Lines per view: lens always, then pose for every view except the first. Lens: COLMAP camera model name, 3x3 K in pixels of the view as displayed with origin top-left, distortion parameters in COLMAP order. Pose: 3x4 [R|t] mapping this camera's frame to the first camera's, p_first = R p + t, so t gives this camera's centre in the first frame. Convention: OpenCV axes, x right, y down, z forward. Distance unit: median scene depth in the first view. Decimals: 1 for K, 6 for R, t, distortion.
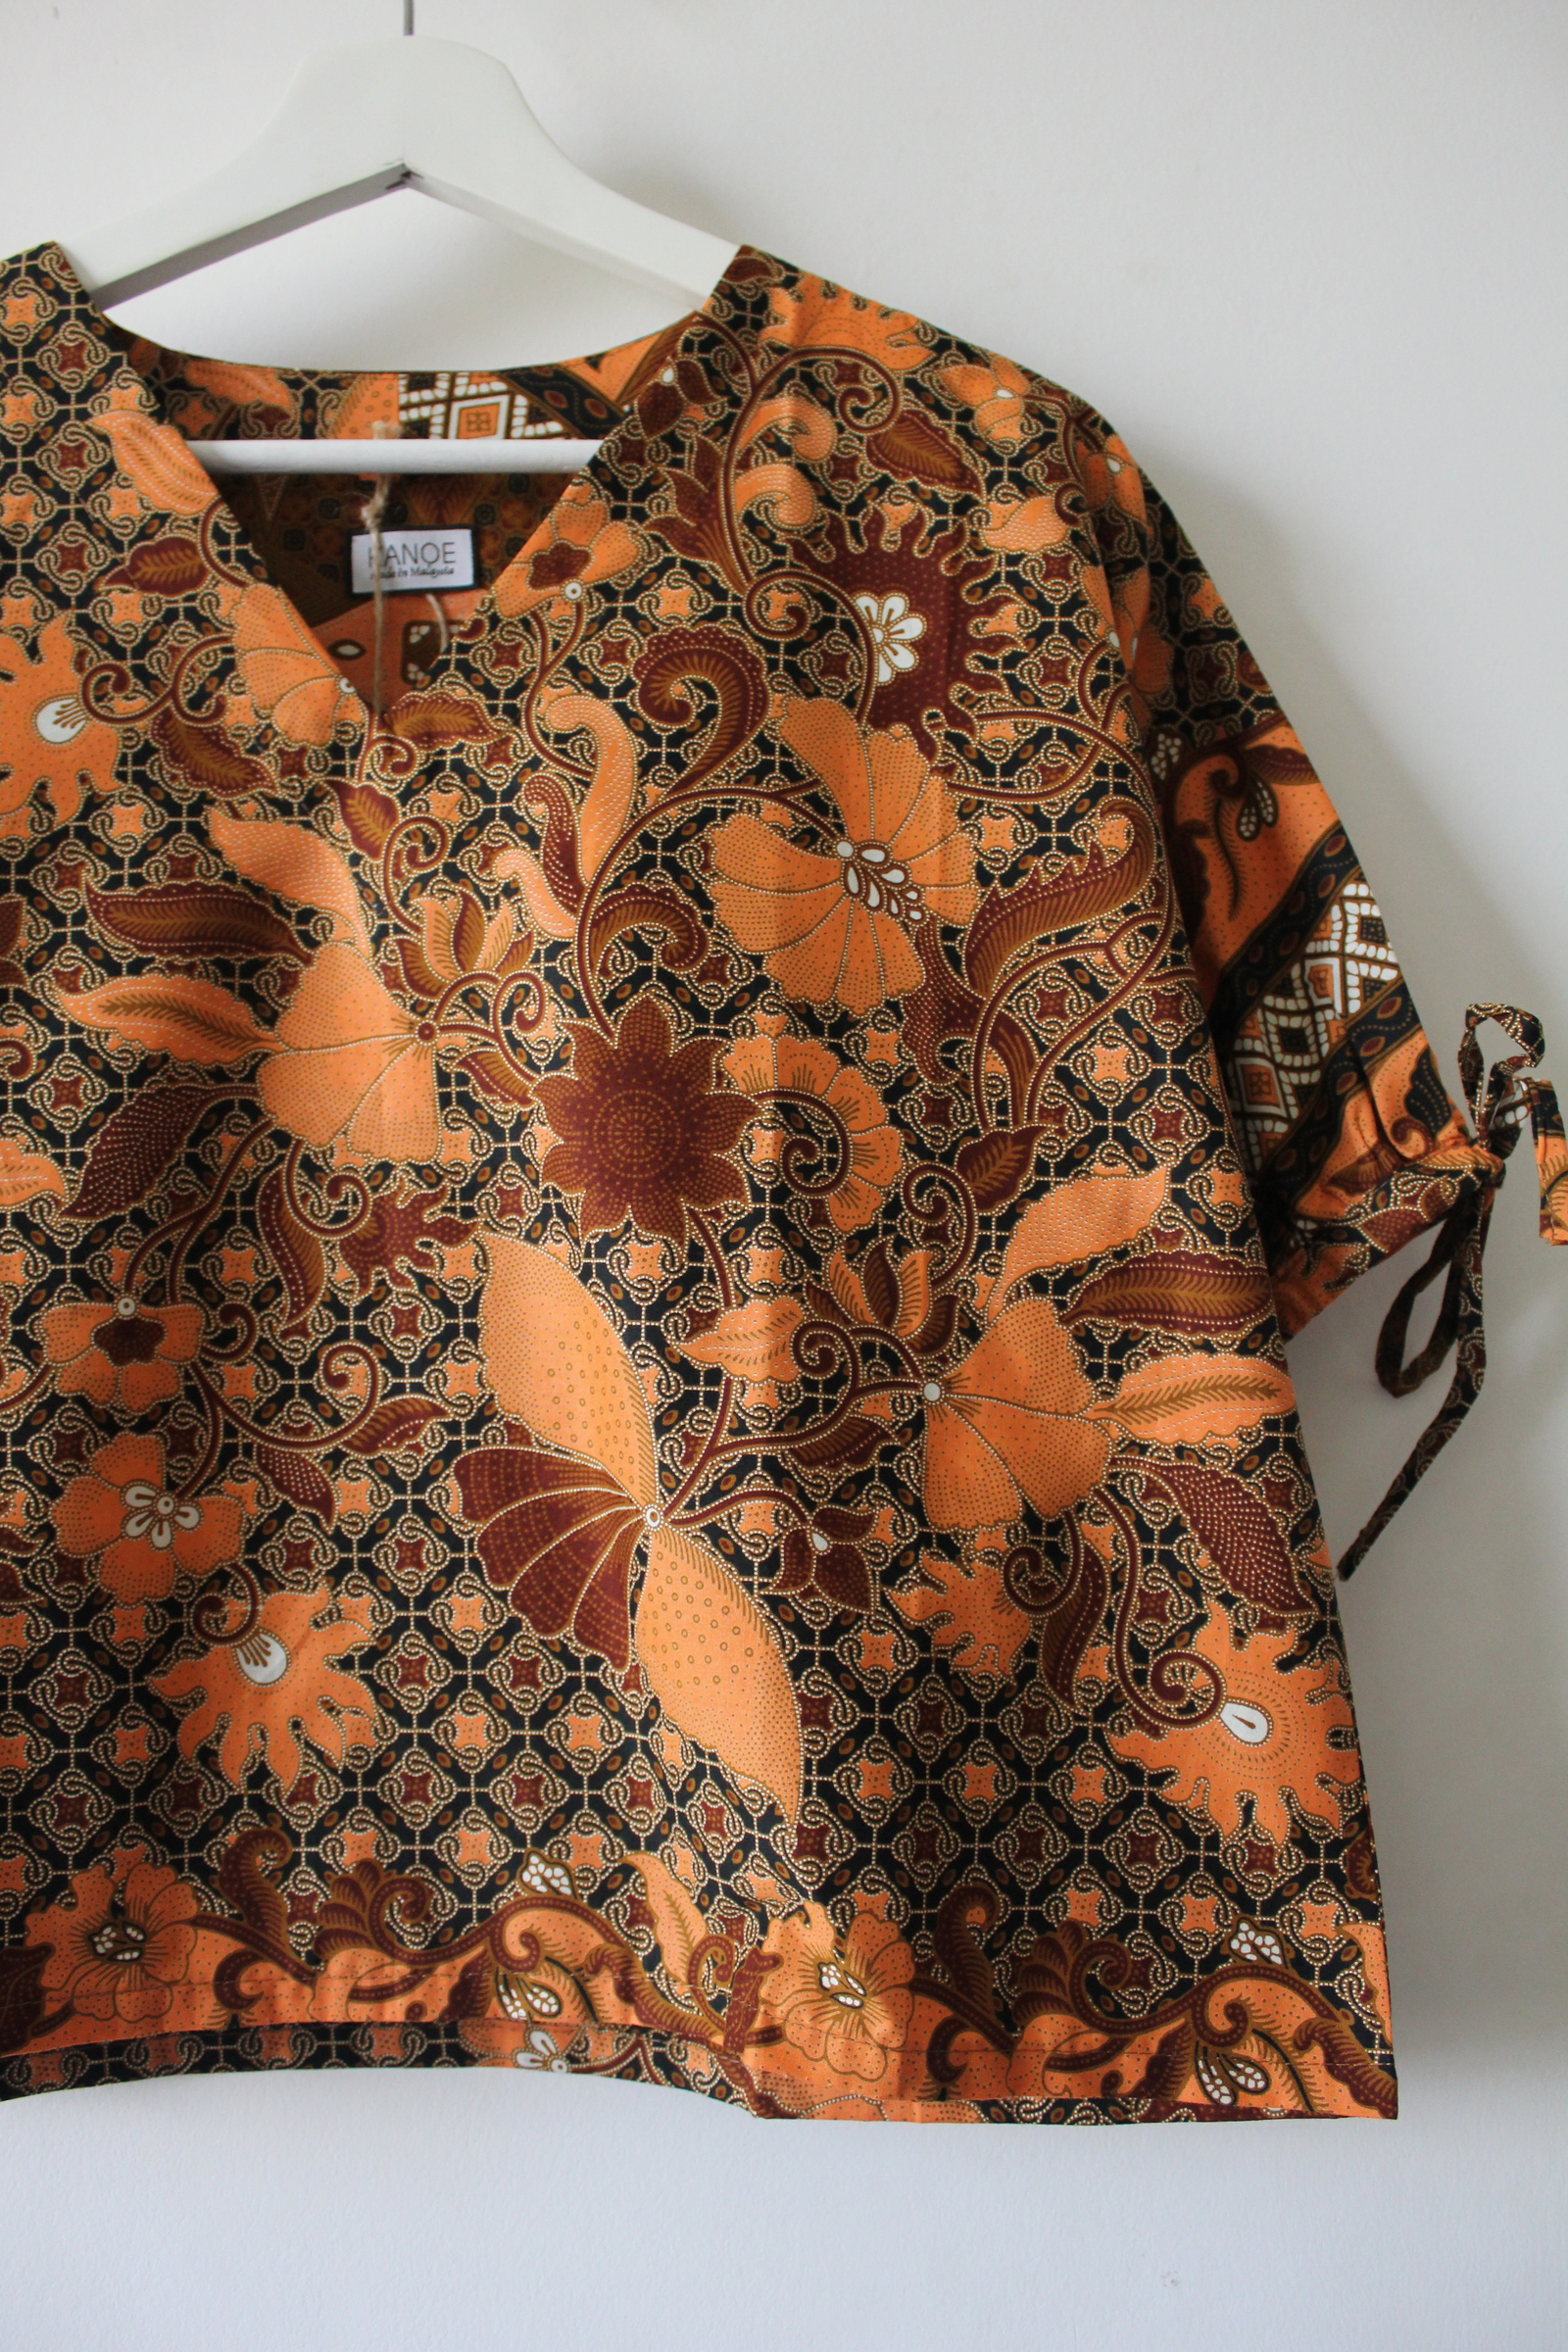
lens RADIAL K [[1933.5, 0, 751.0], [0, 1933.5, 1147.8], [0, 0, 1]] dist [-0.162634, 0.133776]
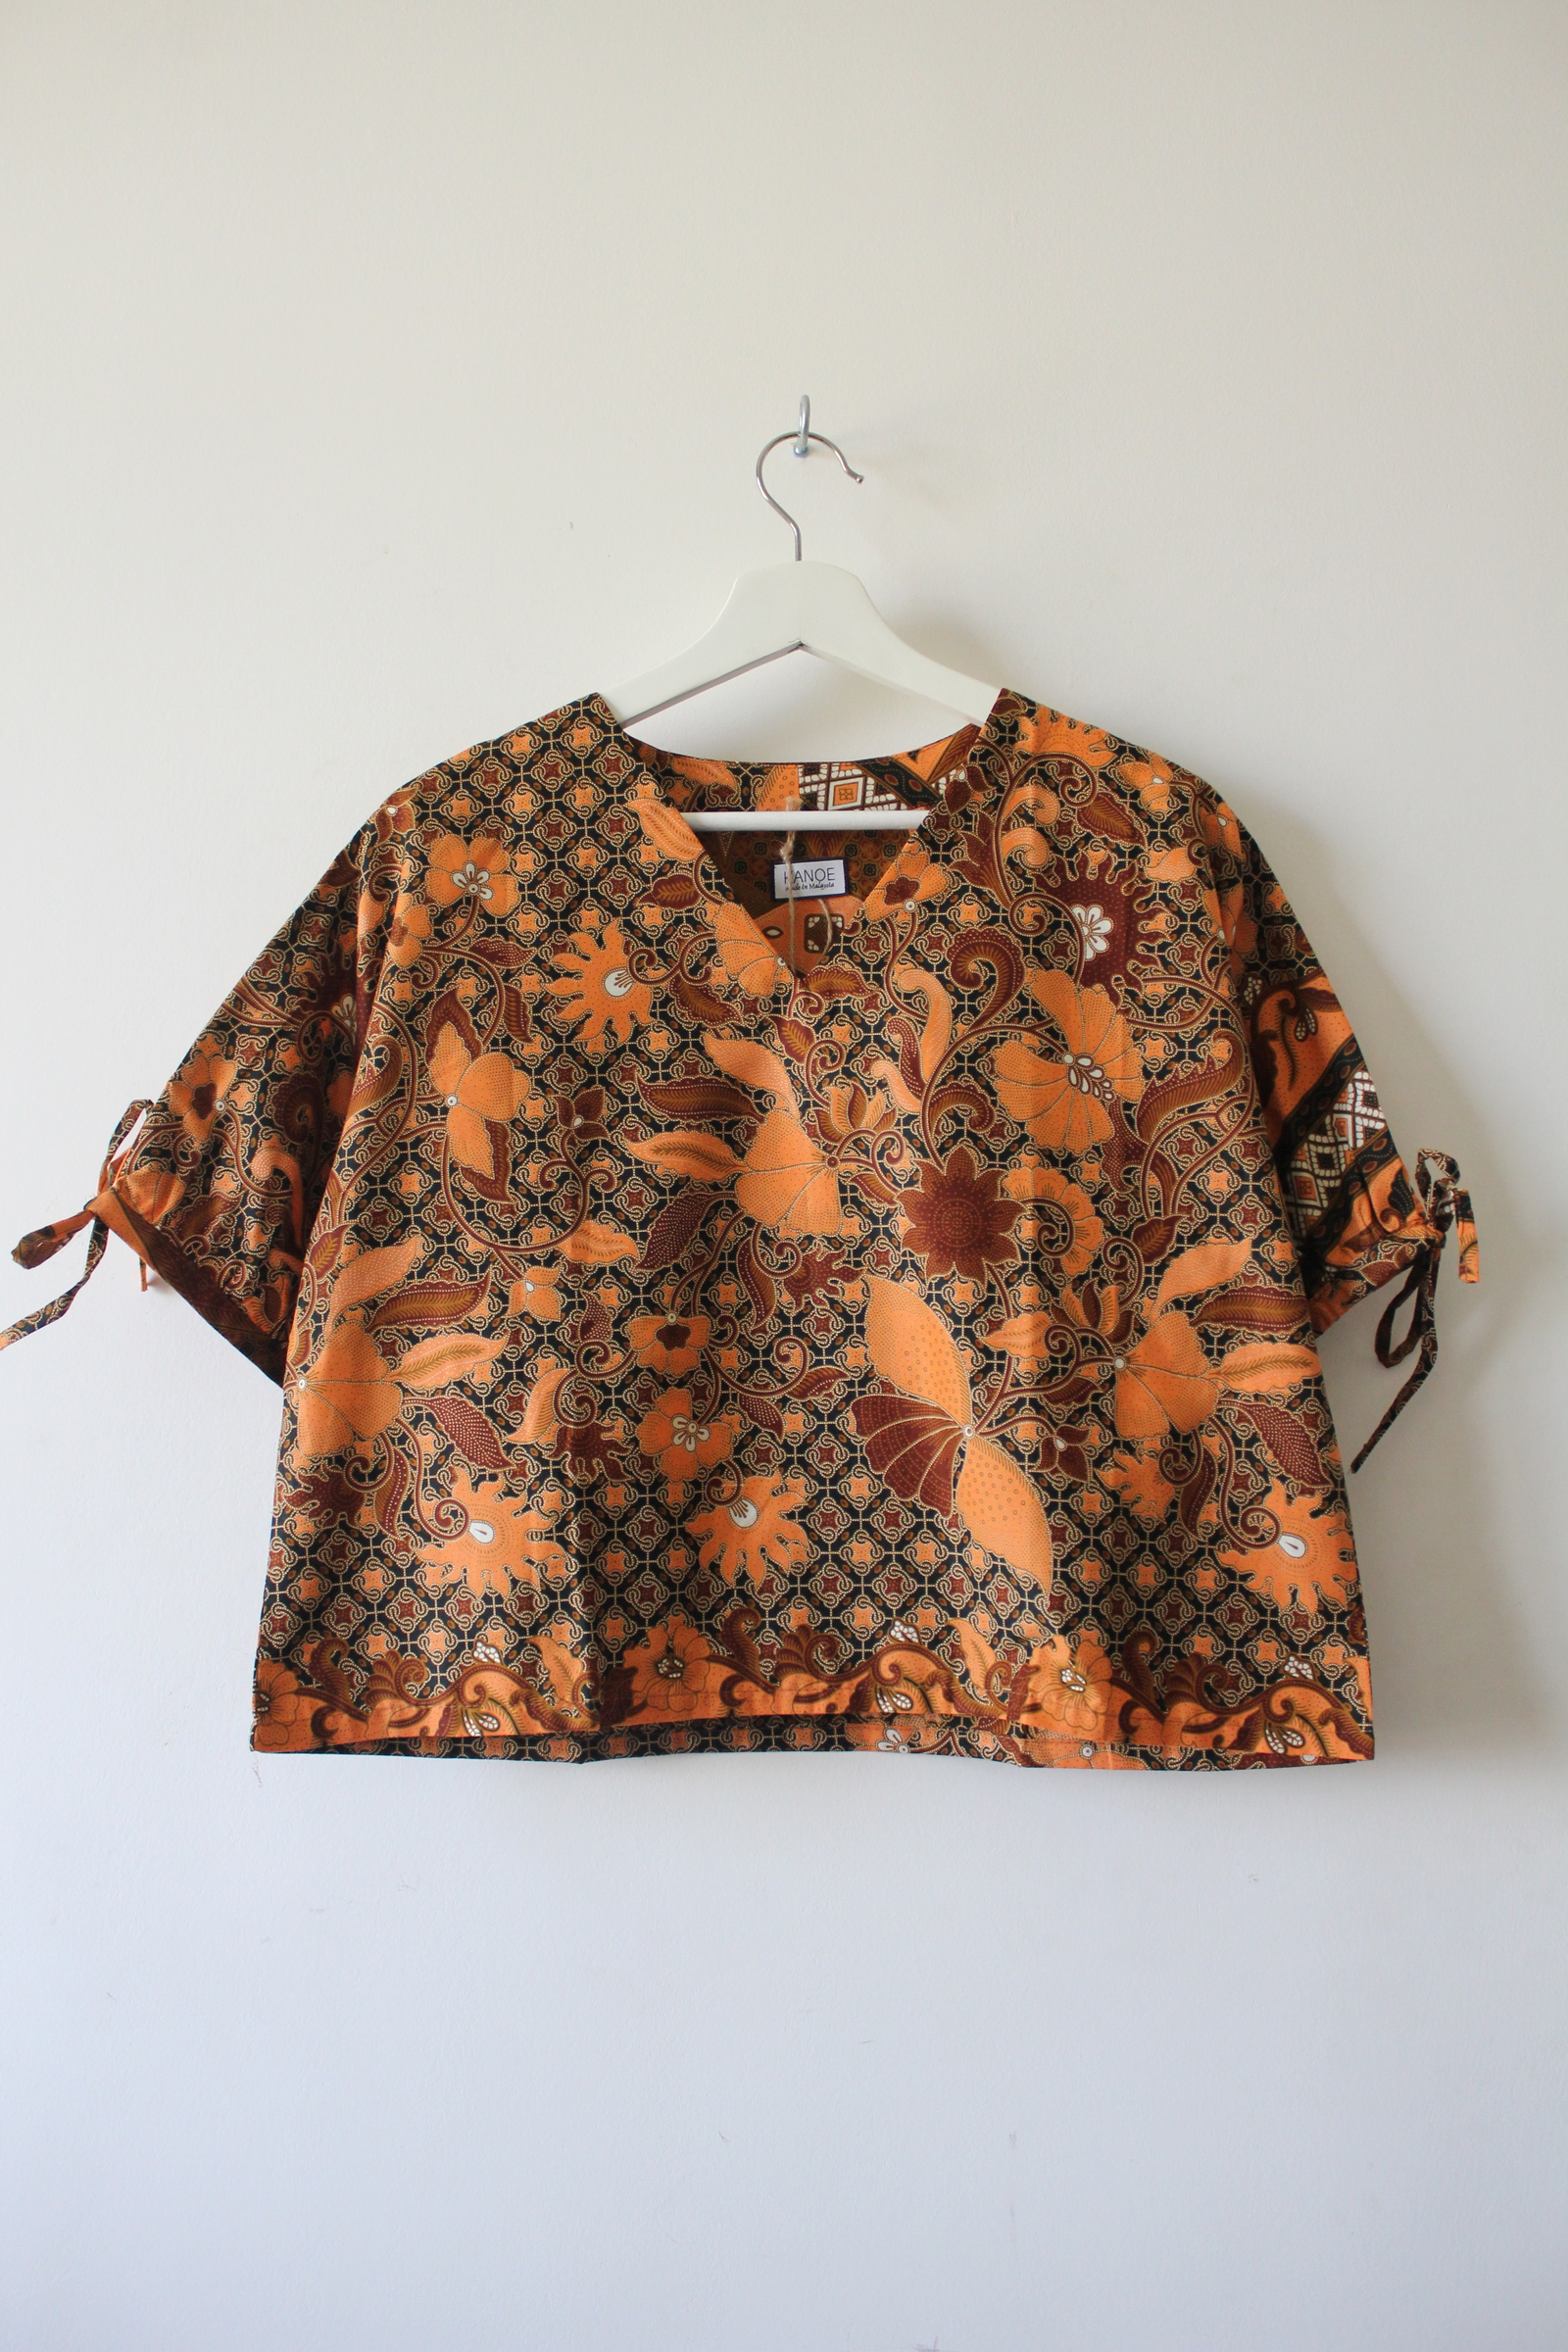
lens RADIAL K [[1933.5, 0, 751.0], [0, 1933.5, 1147.8], [0, 0, 1]] dist [-0.162634, 0.133776]
pose [[0.997887, -0.003678, -0.064868, -0.131204], [0.004548, 0.999902, 0.013268, -0.099934], [0.064813, -0.013535, 0.997806, -0.806660]]
